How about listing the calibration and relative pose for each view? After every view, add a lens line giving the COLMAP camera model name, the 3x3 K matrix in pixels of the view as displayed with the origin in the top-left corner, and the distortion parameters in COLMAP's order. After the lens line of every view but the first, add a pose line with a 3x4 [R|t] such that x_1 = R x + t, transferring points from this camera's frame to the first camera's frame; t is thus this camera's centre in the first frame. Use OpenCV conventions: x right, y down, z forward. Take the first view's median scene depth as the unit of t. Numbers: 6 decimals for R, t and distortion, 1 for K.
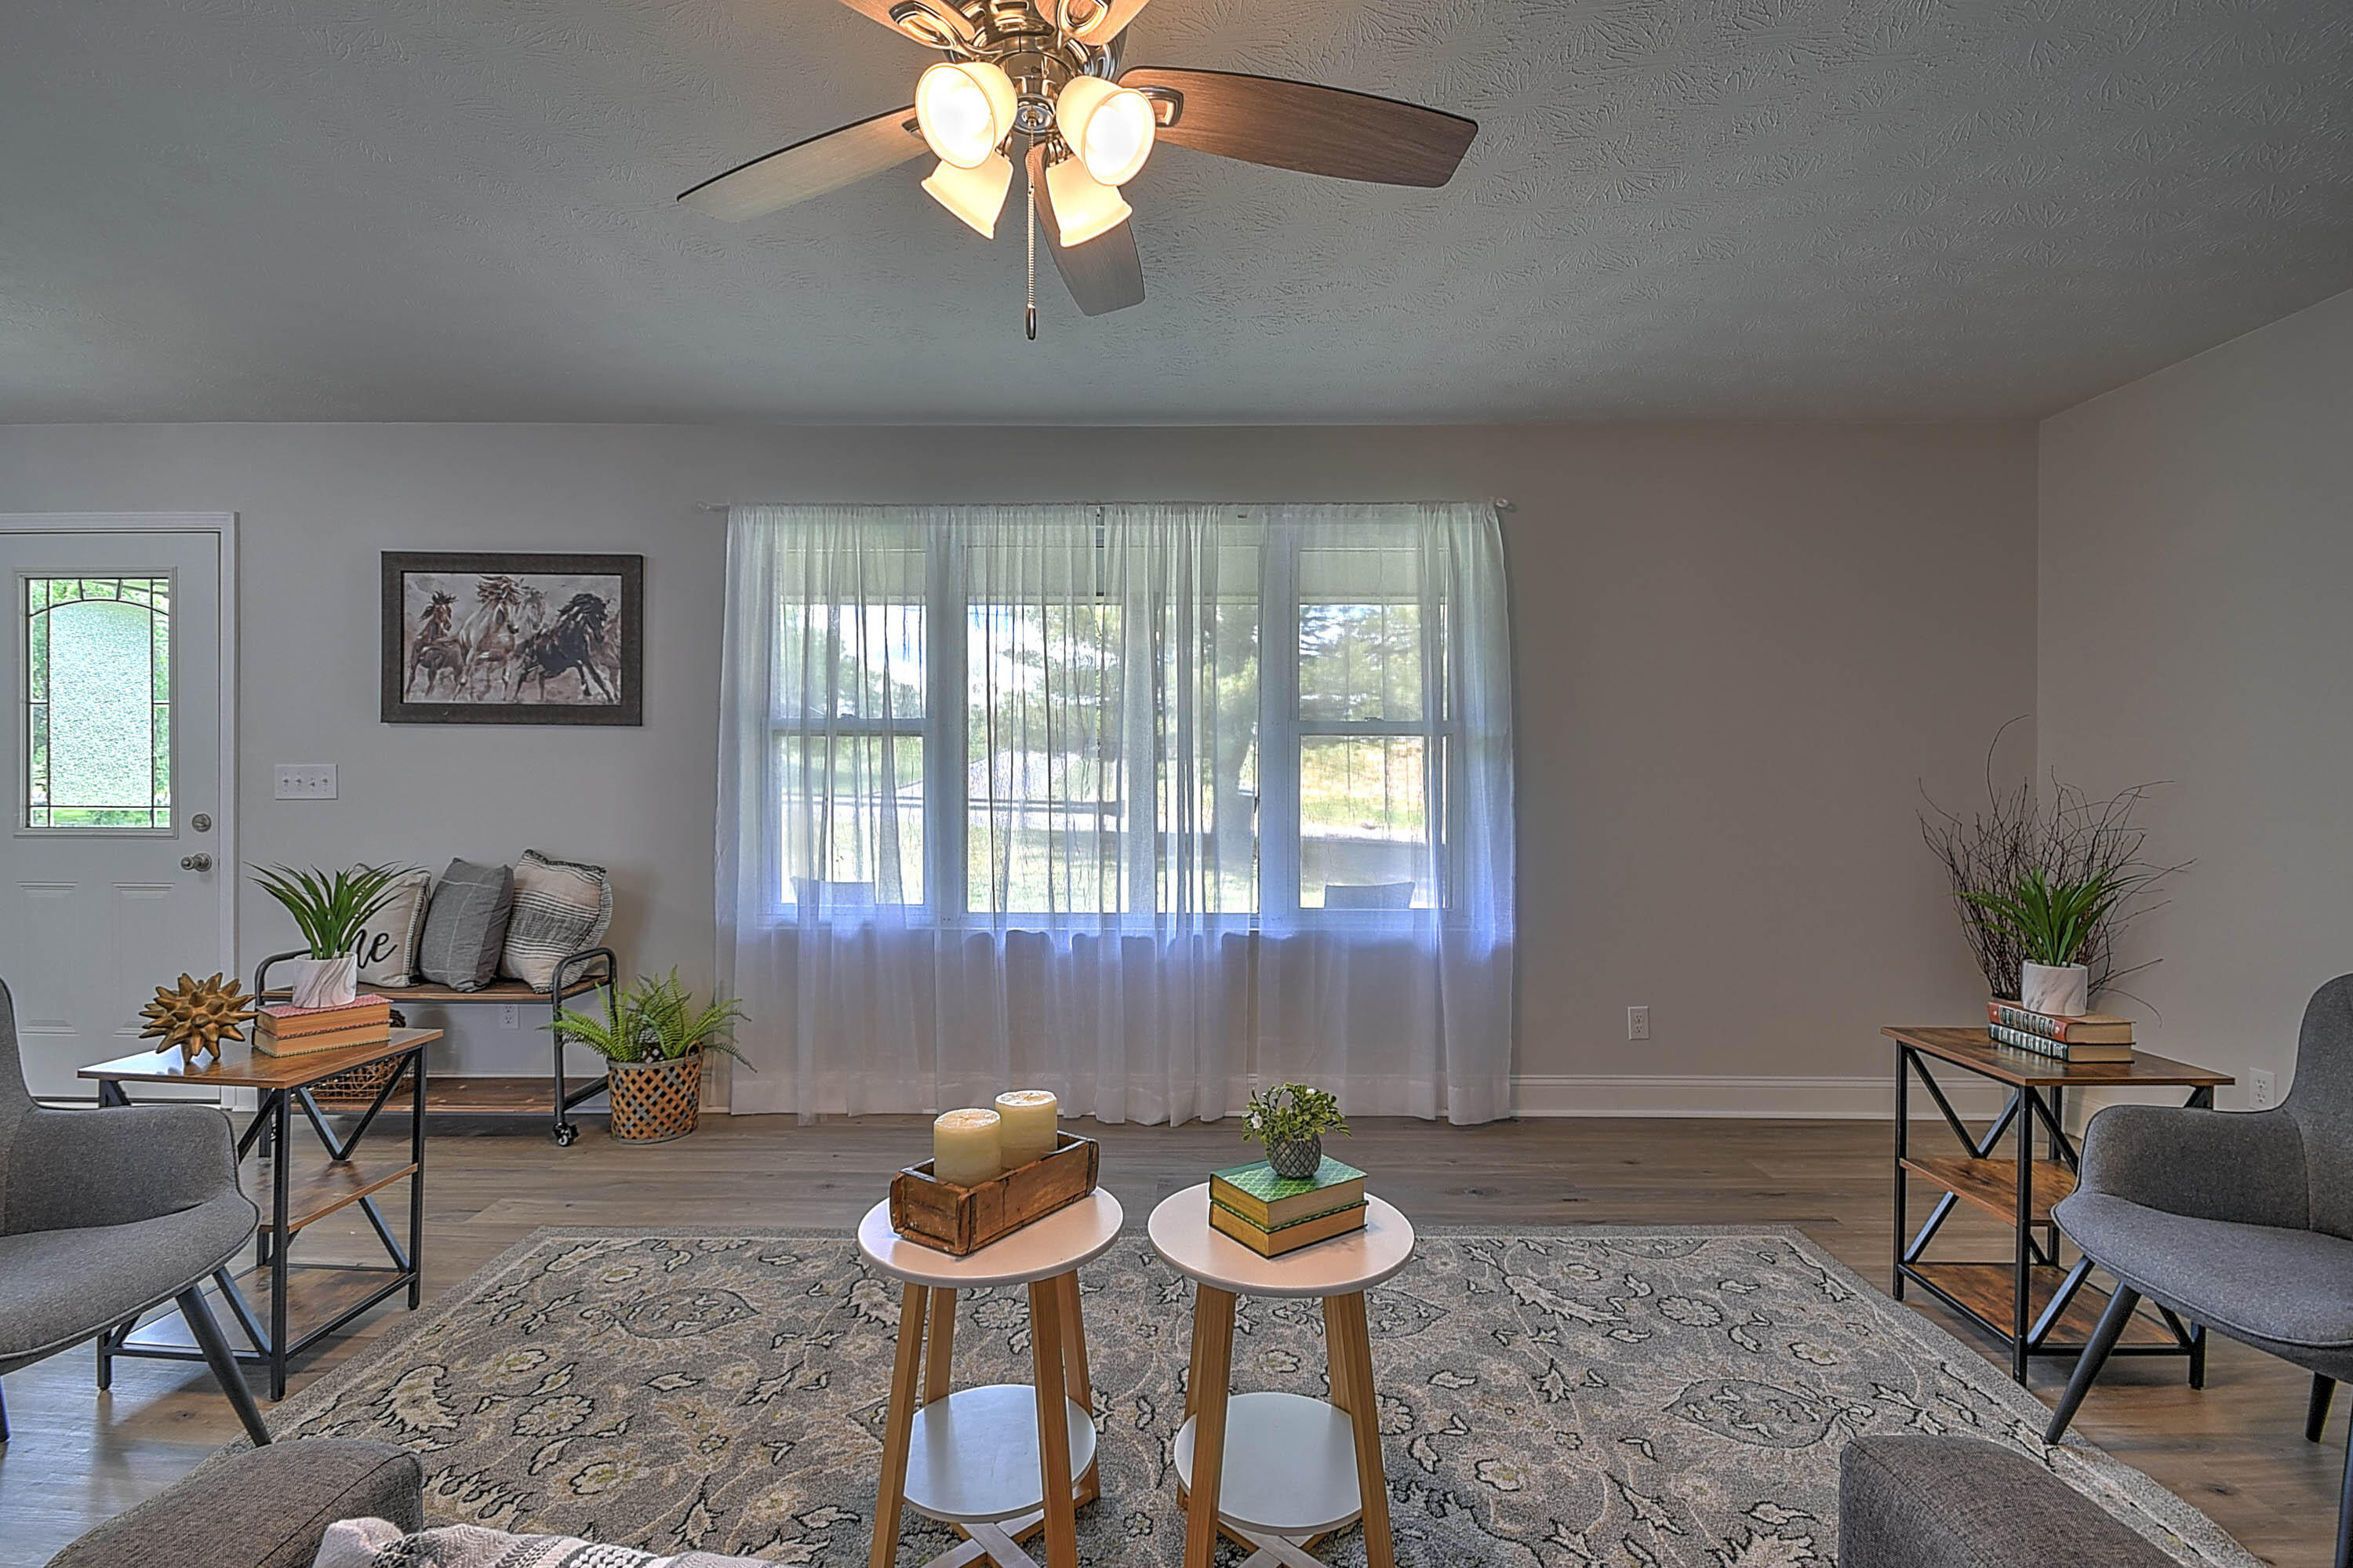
lens RADIAL K [[1023.6, 0, 1185.0], [0, 1023.6, 793.0], [0, 0, 1]] dist [0.015574, -0.009814]
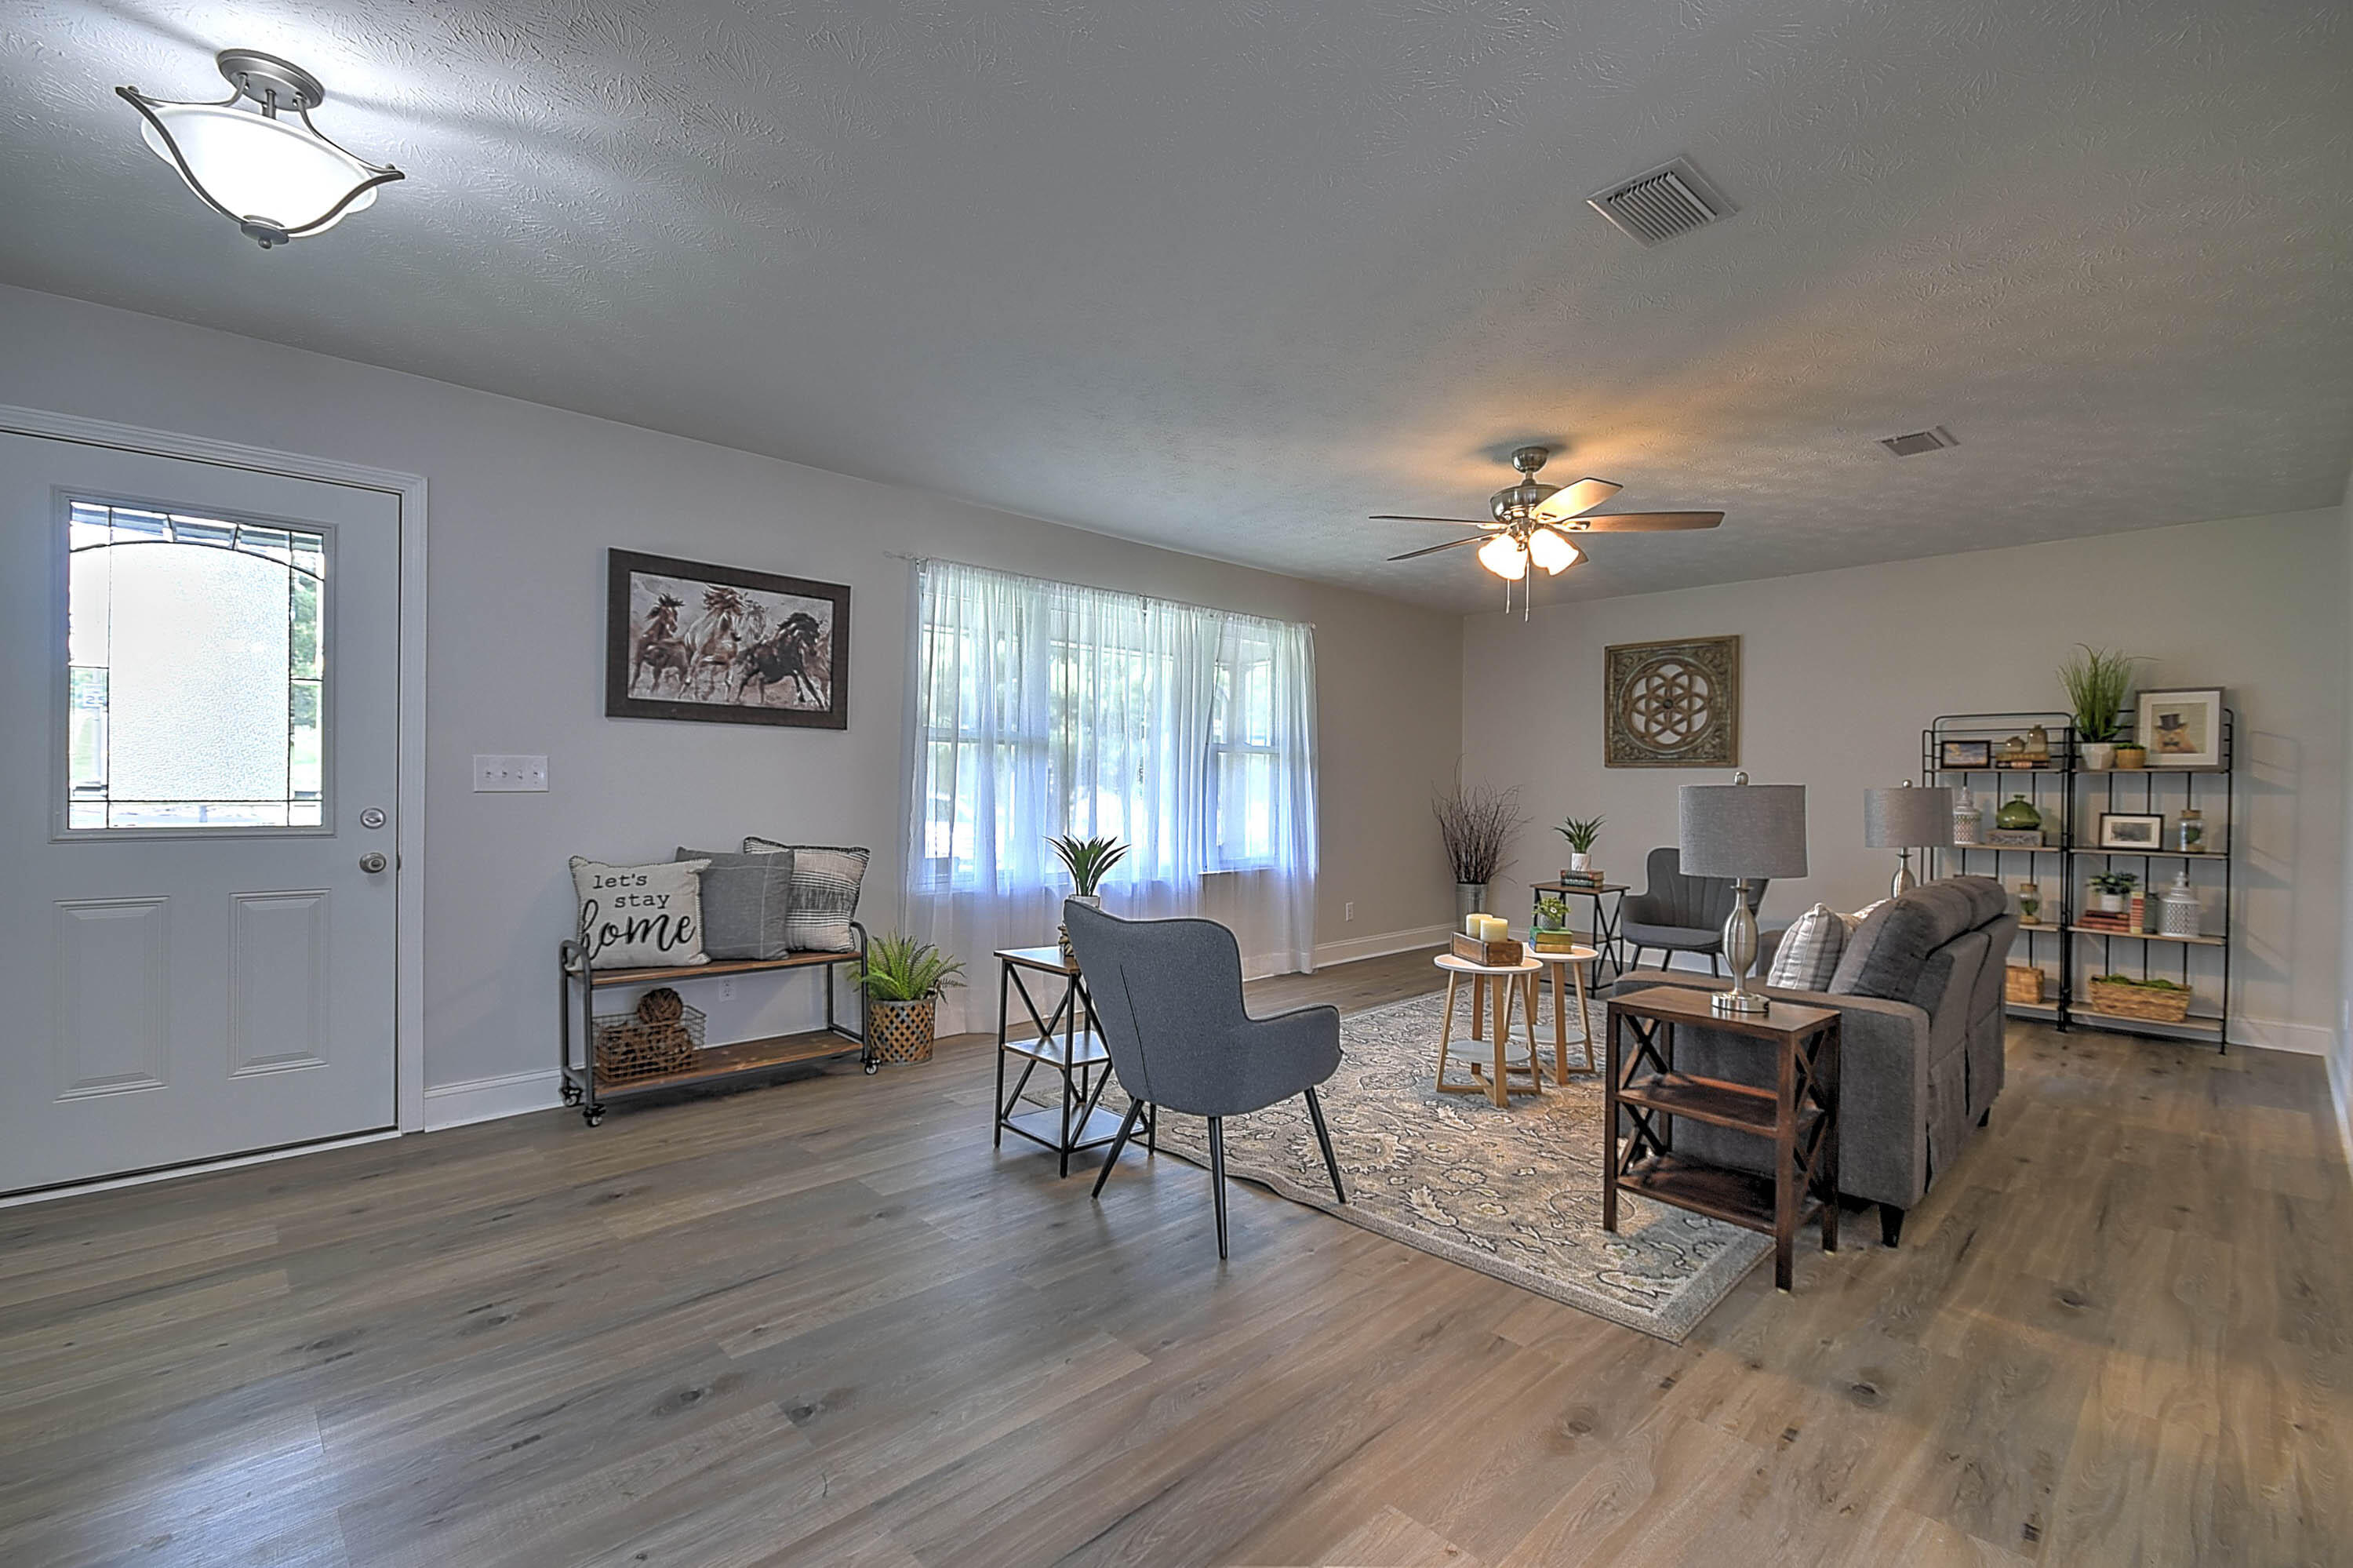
lens RADIAL K [[1023.6, 0, 1180.6], [0, 1023.6, 792.3], [0, 0, 1]] dist [0.015574, -0.009814]
pose [[0.718543, -0.001132, 0.695482, -1.076045], [-0.004965, 0.999965, 0.006758, -0.003244], [-0.695465, -0.008309, 0.718512, -0.120888]]
